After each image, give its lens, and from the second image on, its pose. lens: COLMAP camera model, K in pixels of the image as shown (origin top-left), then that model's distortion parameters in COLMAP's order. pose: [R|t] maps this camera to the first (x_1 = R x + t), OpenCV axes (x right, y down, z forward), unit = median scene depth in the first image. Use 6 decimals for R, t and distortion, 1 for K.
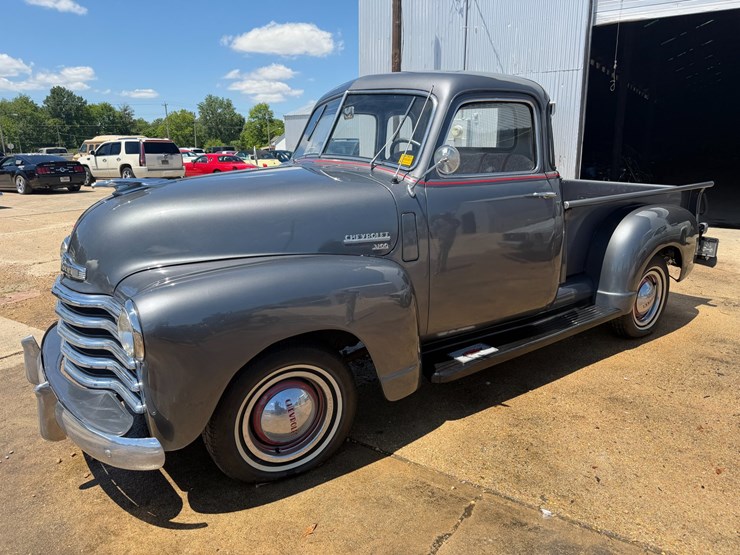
lens RADIAL K [[532.8, 0, 379.9], [0, 532.8, 276.2], [0, 0, 1]] dist [0.027987, -0.037311]
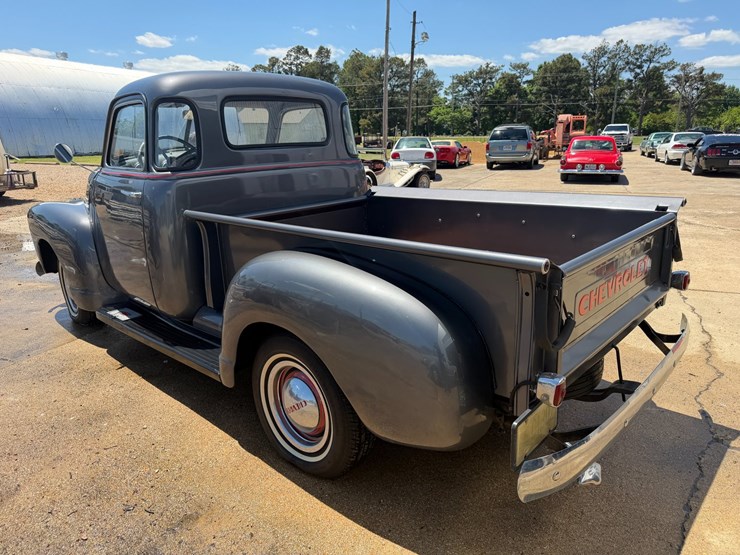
lens RADIAL K [[532.8, 0, 368.3], [0, 532.8, 276.8], [0, 0, 1]] dist [0.027987, -0.037311]
pose [[0.172046, 0.258358, -0.950606, 0.426205], [-0.218835, 0.950906, 0.218834, -0.098618], [0.960475, 0.170376, 0.220137, 0.378776]]
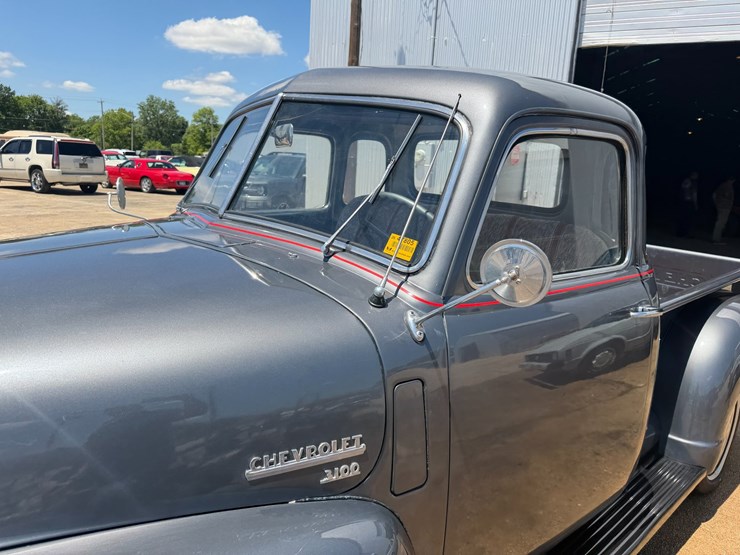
lens RADIAL K [[532.8, 0, 377.8], [0, 532.8, 276.3], [0, 0, 1]] dist [0.027987, -0.037311]
pose [[0.993791, 0.040314, 0.103704, -0.004824], [-0.037705, 0.998924, -0.026995, -0.049526], [-0.104681, 0.022918, 0.994242, 0.149040]]
